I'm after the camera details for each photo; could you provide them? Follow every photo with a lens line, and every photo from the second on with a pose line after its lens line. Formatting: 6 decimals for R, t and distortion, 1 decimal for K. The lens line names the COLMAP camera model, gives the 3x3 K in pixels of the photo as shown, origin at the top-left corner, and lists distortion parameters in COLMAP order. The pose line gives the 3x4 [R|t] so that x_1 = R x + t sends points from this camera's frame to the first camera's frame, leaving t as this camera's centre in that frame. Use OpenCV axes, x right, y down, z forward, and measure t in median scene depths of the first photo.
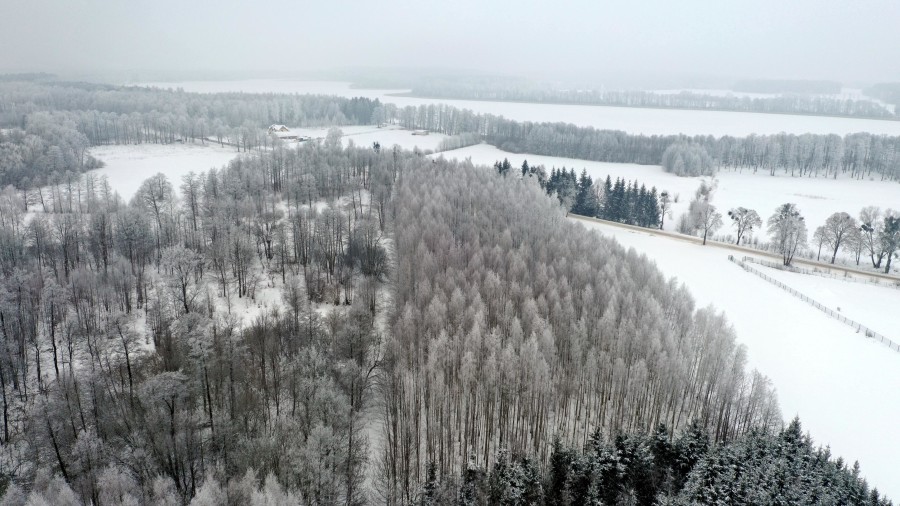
lens RADIAL K [[705.6, 0, 449.5], [0, 705.6, 249.3], [0, 0, 1]] dist [-0.000009, 0.002428]
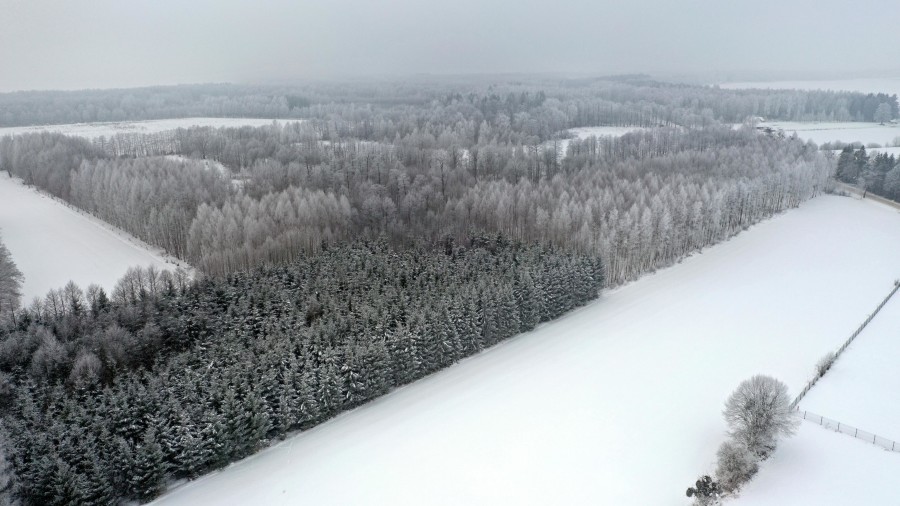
lens RADIAL K [[705.6, 0, 452.8], [0, 705.6, 251.4], [0, 0, 1]] dist [-0.000009, 0.002428]
pose [[0.676998, 0.165886, -0.717047, 0.321964], [-0.165914, 0.983588, 0.070902, 0.038087], [0.717040, 0.070968, 0.693409, -0.105387]]
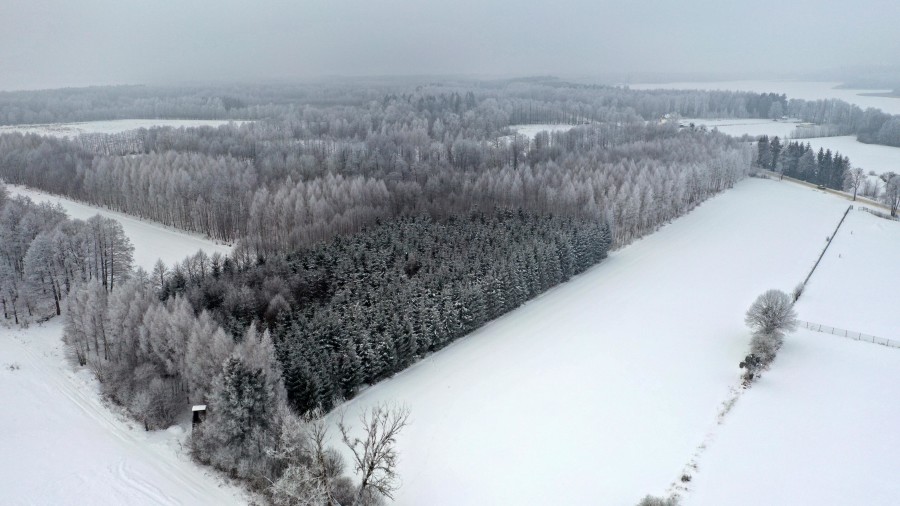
lens RADIAL K [[705.6, 0, 449.5], [0, 705.6, 261.5], [0, 0, 1]] dist [-0.000009, 0.002428]
pose [[0.770945, 0.148943, -0.619242, 0.315293], [-0.141715, 0.988013, 0.061209, 0.065657], [0.620936, 0.040567, 0.782811, -0.213089]]
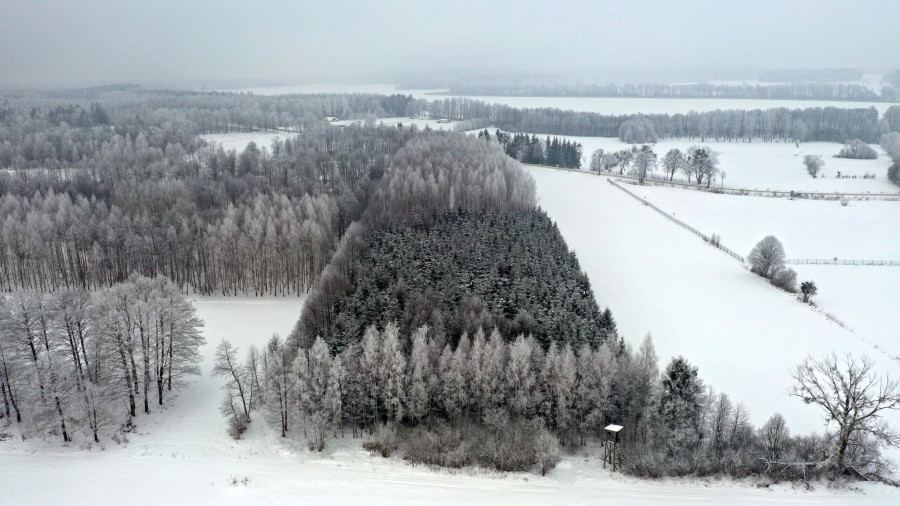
lens RADIAL K [[705.6, 0, 447.4], [0, 705.6, 252.1], [0, 0, 1]] dist [-0.000009, 0.002428]
pose [[0.996915, -0.012473, -0.077493, 0.077001], [0.012639, 0.999919, 0.001651, 0.083119], [0.077466, -0.002625, 0.996992, -0.307515]]
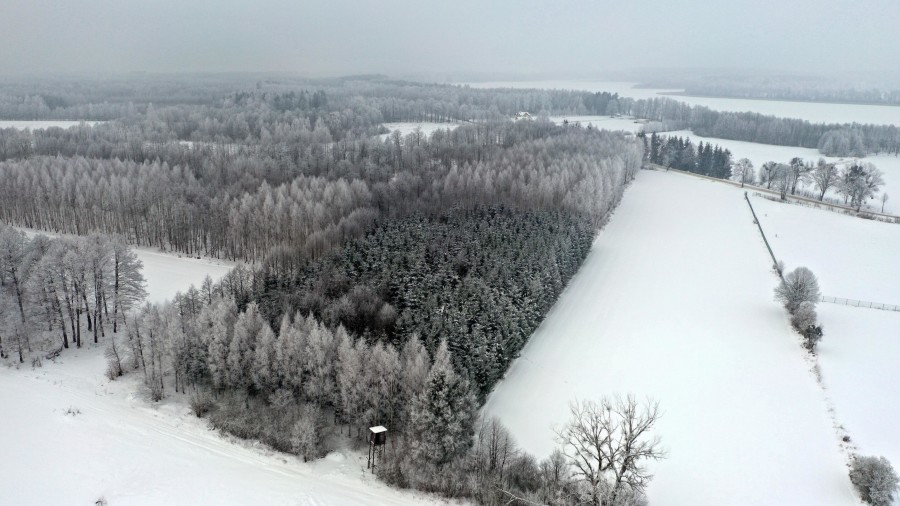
lens RADIAL K [[705.6, 0, 449.6], [0, 705.6, 254.8], [0, 0, 1]] dist [-0.000009, 0.002428]
pose [[0.910803, 0.097082, -0.401263, 0.215211], [-0.095546, 0.995138, 0.023891, 0.078860], [0.401632, 0.016580, 0.915651, -0.271820]]
